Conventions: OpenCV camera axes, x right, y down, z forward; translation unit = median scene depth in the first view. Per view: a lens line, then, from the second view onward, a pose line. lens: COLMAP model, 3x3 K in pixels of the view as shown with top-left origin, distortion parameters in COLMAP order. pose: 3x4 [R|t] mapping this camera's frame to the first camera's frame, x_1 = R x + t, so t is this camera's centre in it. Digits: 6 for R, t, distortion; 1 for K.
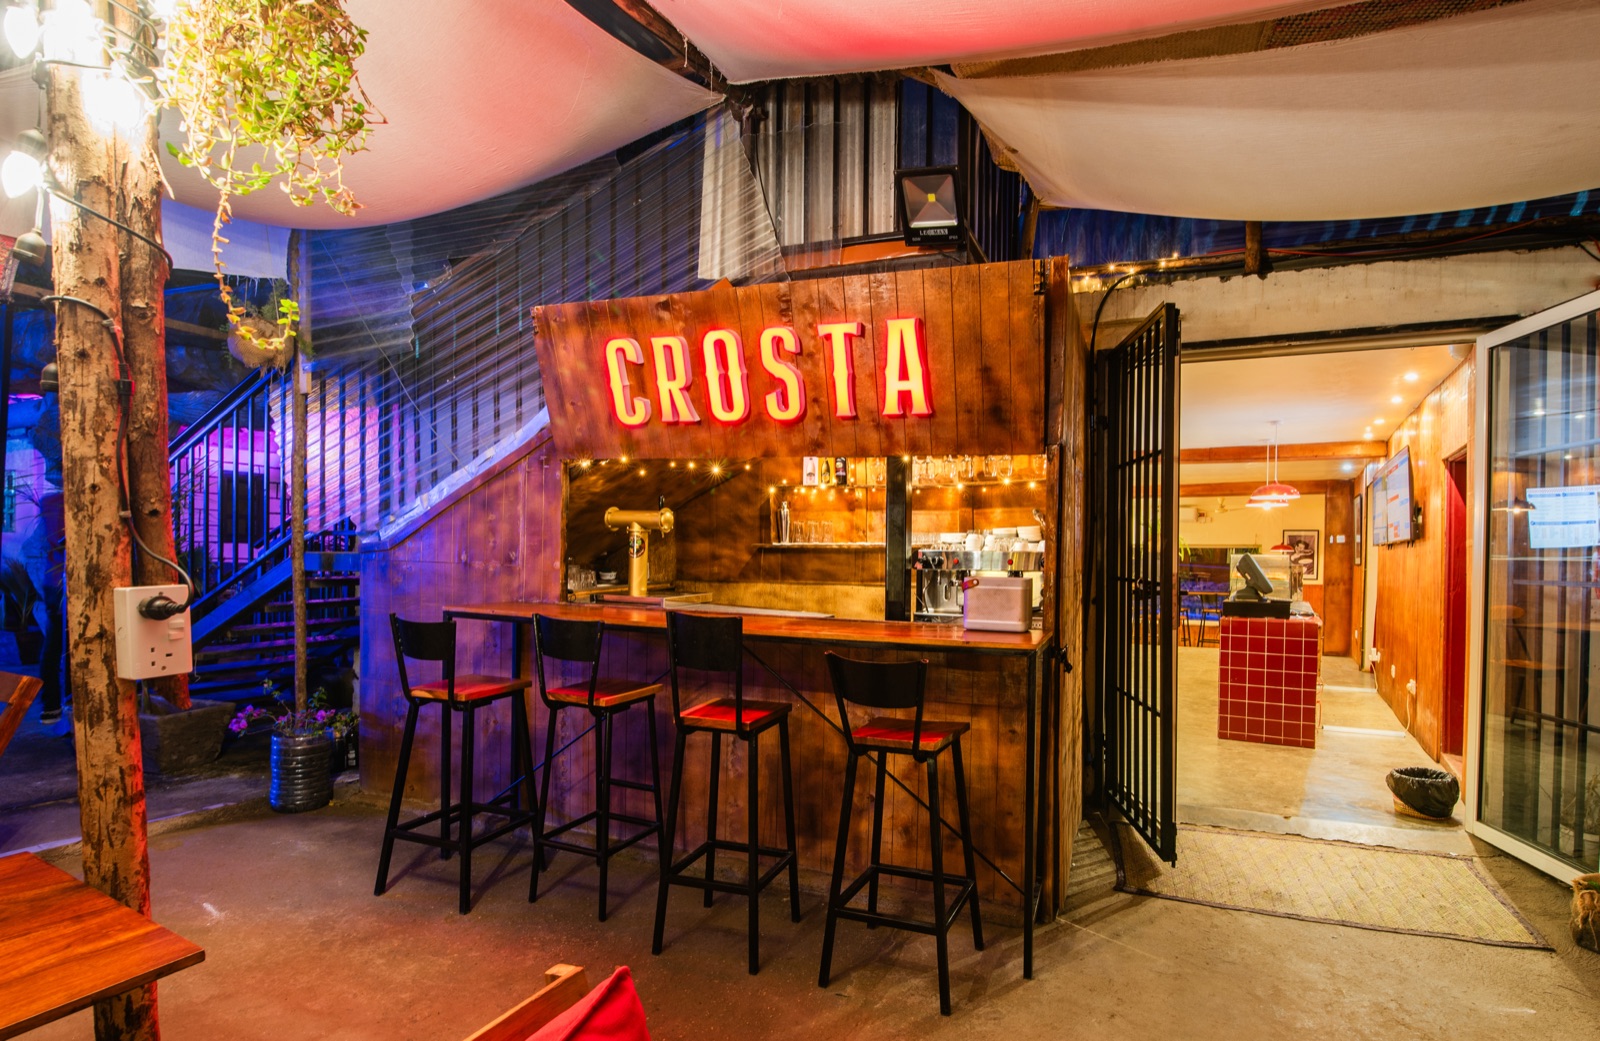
lens RADIAL K [[919.6, 0, 800.0], [0, 919.6, 520.5], [0, 0, 1]] dist [-0.000702, -0.000183]
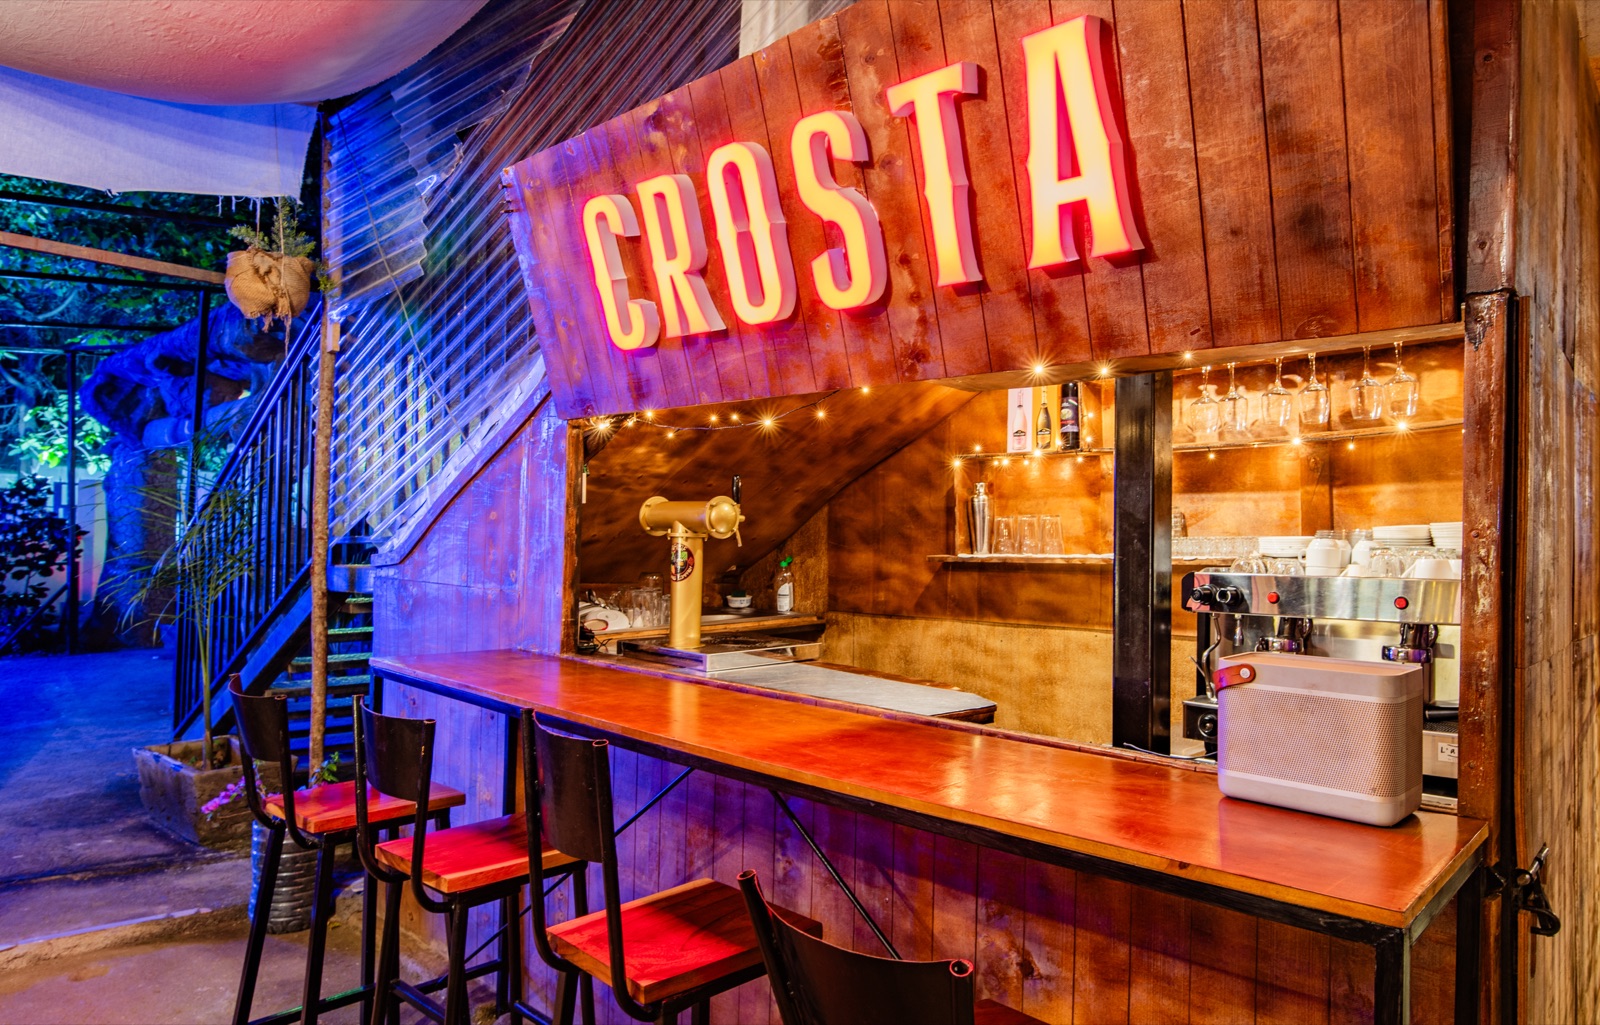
lens RADIAL K [[1043.4, 0, 800.0], [0, 1043.4, 512.5], [0, 0, 1]] dist [0.004417, 0.002588]
pose [[0.935054, -0.012998, -0.354266, 0.130016], [0.011529, 0.999914, -0.006258, 0.001363], [0.354317, 0.001768, 0.935124, 0.403933]]
